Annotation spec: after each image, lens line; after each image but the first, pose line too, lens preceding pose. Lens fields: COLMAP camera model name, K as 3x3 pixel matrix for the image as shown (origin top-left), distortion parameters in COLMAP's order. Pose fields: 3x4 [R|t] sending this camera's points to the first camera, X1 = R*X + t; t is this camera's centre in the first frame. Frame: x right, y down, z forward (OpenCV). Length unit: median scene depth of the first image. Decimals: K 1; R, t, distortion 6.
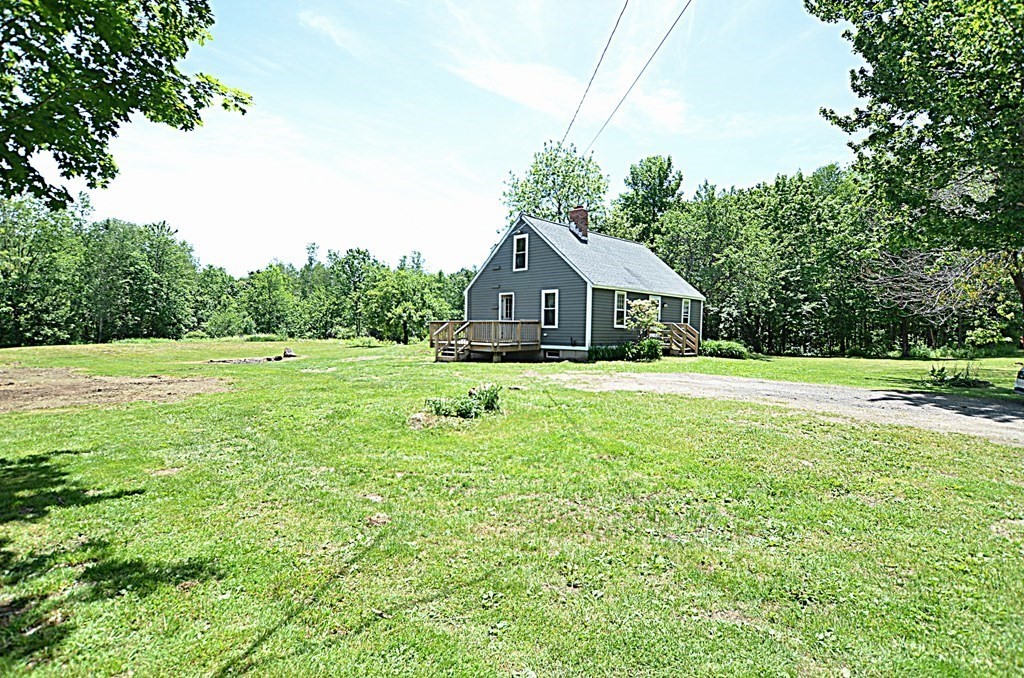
lens RADIAL K [[474.7, 0, 512.0], [0, 474.7, 339.0], [0, 0, 1]] dist [-0.038708, 0.000080]
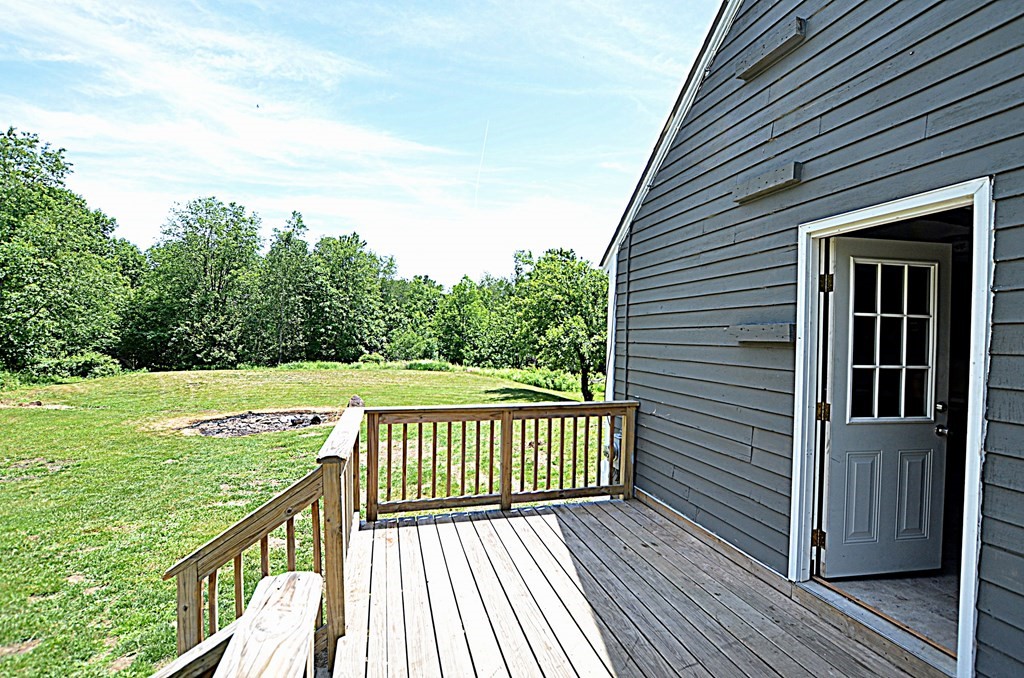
lens RADIAL K [[471.3, 0, 512.0], [0, 471.3, 339.0], [0, 0, 1]] dist [-0.031671, 0.000303]
pose [[0.869661, 0.007444, -0.493594, -0.019566], [-0.024504, 0.999305, -0.028102, -0.032513], [0.493042, 0.036534, 0.869238, 0.457707]]
